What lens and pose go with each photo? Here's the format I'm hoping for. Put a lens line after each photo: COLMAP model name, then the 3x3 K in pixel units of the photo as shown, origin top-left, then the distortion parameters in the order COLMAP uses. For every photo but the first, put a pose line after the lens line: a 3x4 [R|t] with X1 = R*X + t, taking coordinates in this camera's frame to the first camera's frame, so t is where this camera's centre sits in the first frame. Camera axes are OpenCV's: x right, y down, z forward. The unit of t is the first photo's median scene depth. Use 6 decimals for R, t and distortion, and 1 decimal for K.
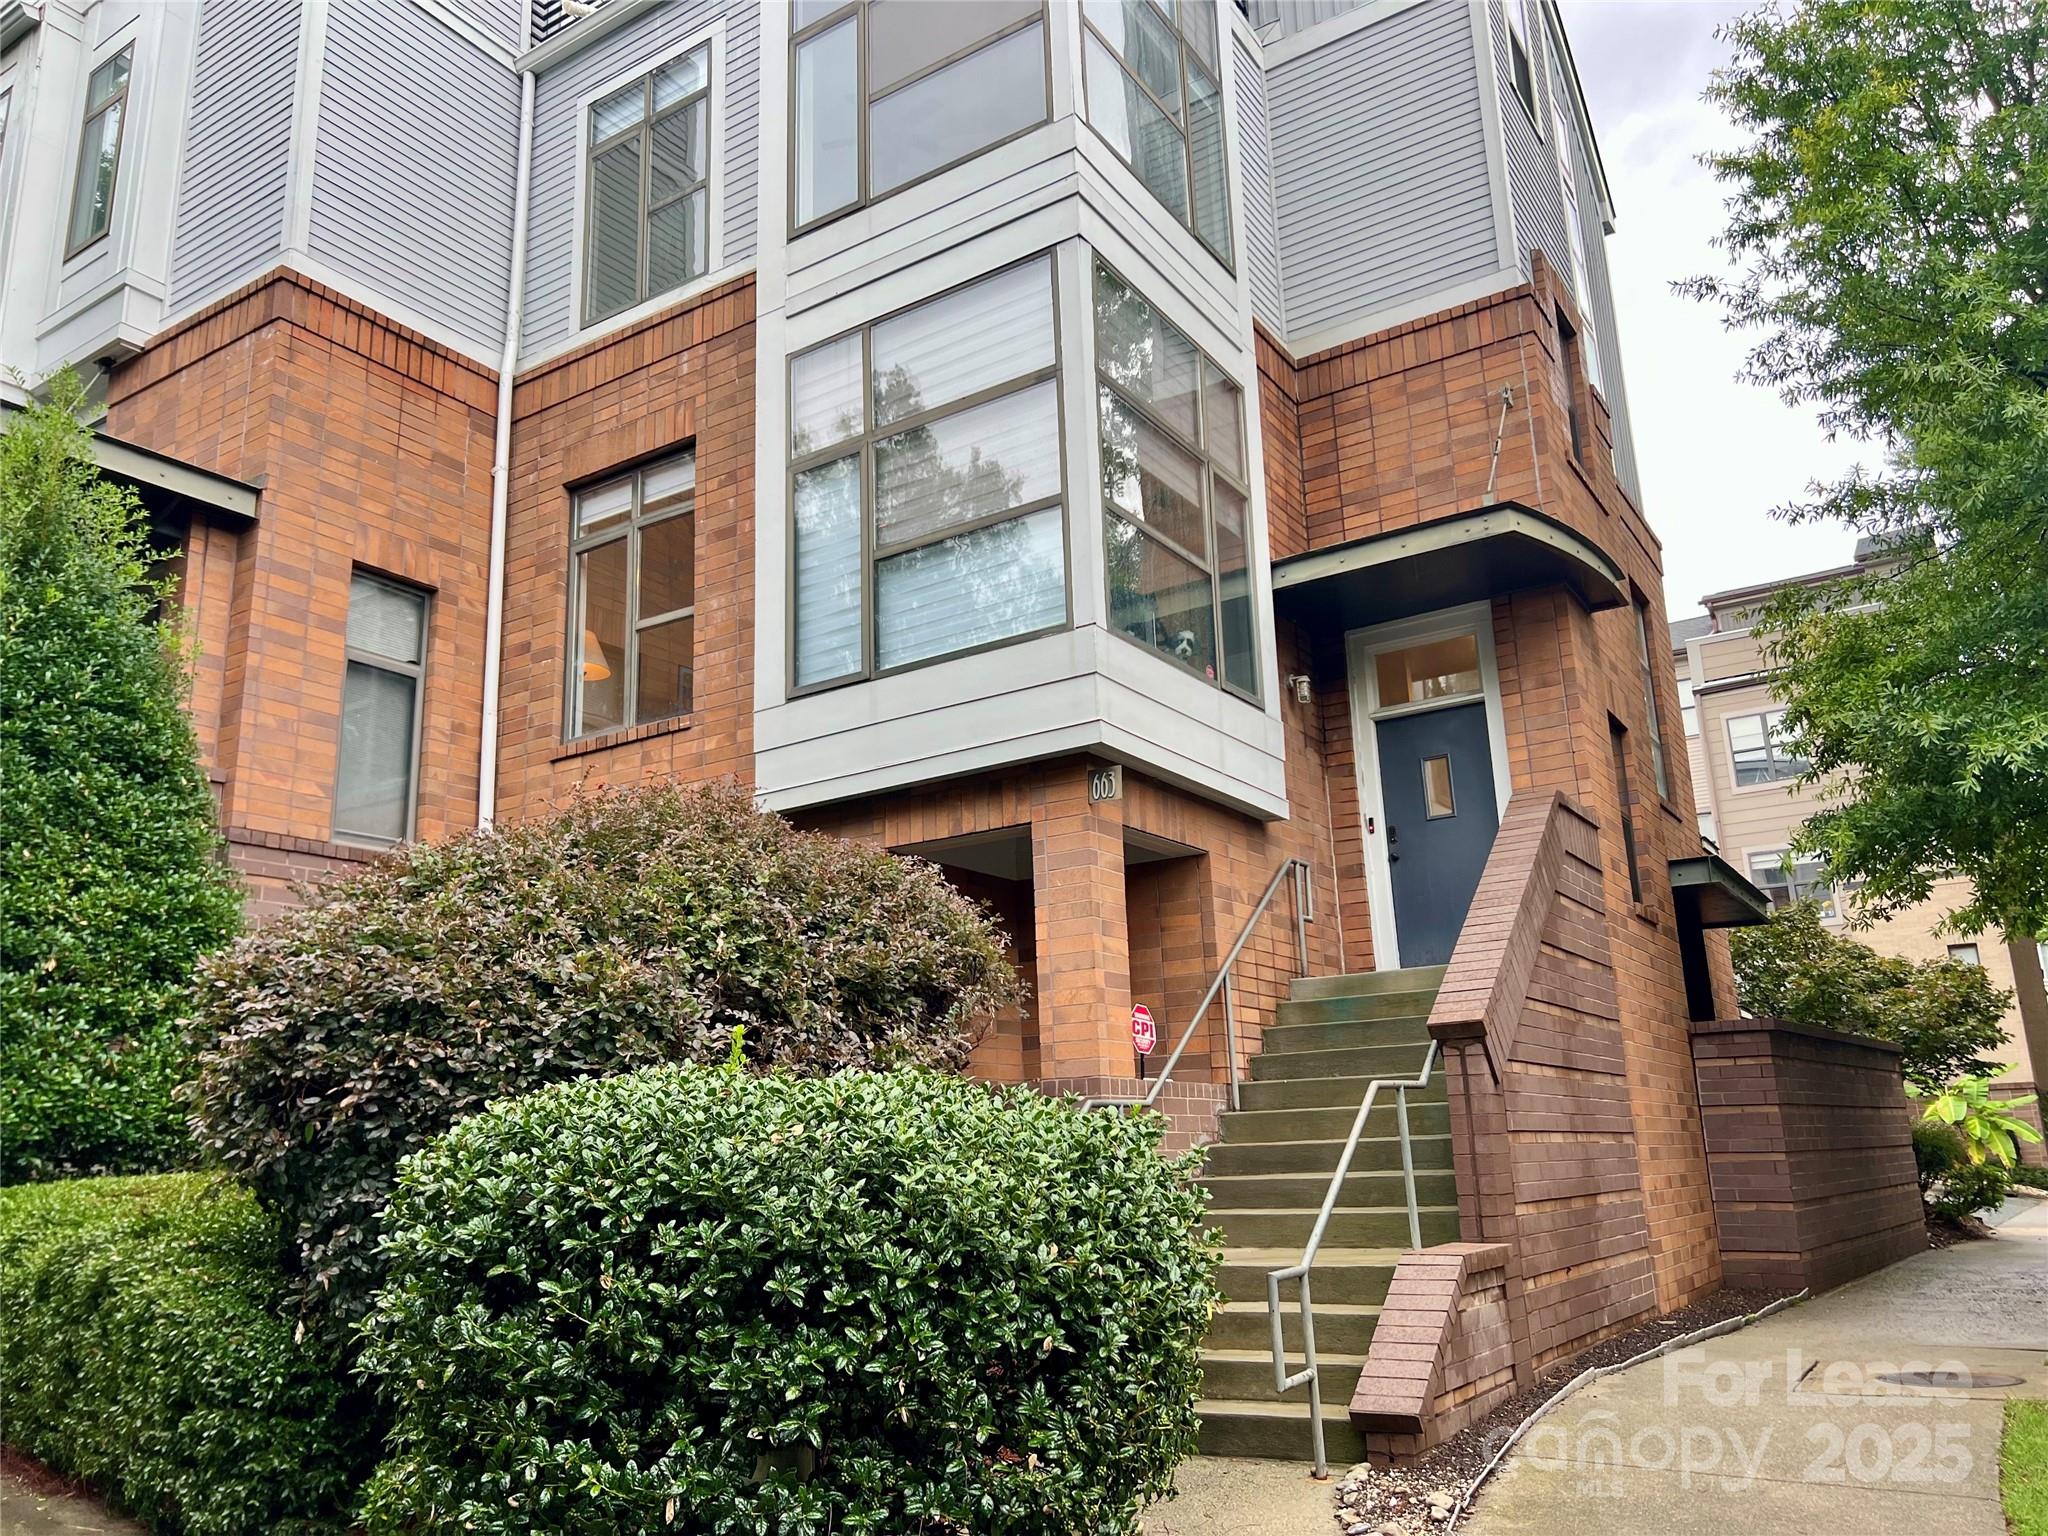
lens RADIAL K [[1557.7, 0, 1033.2], [0, 1557.7, 761.1], [0, 0, 1]] dist [0.055807, -0.049825]
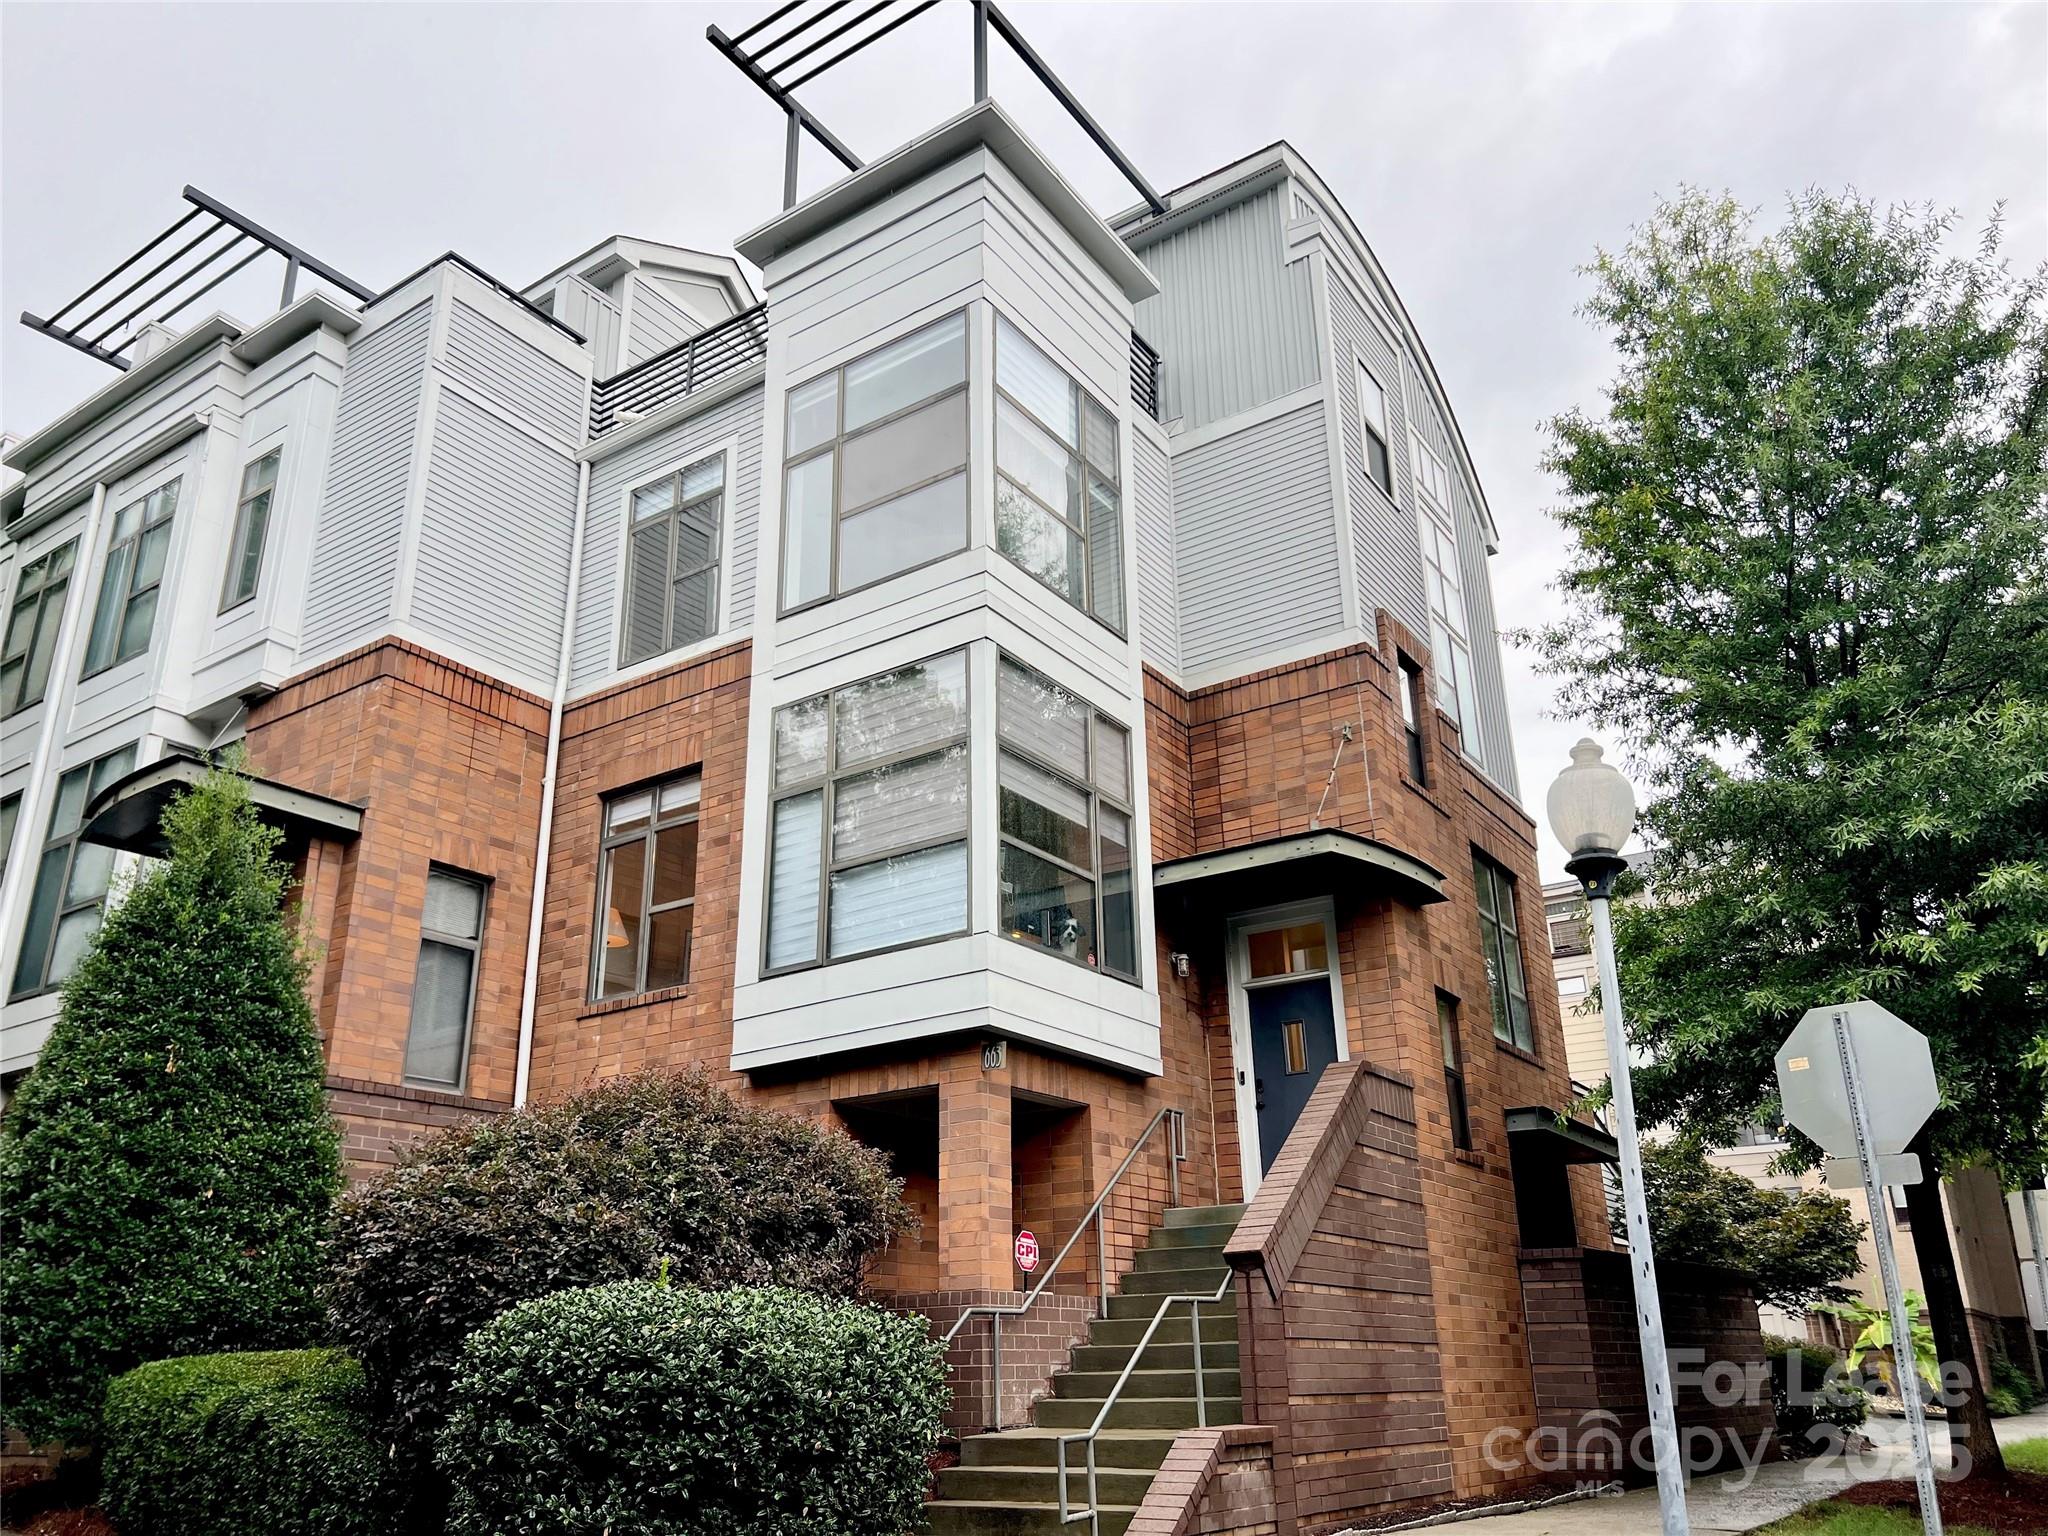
lens RADIAL K [[1557.7, 0, 1015.6], [0, 1557.7, 781.3], [0, 0, 1]] dist [0.055807, -0.049825]
pose [[0.999364, 0.007570, -0.034839, 0.094680], [-0.011351, 0.993903, -0.109669, -0.062497], [0.033797, 0.109995, 0.993357, -0.282518]]
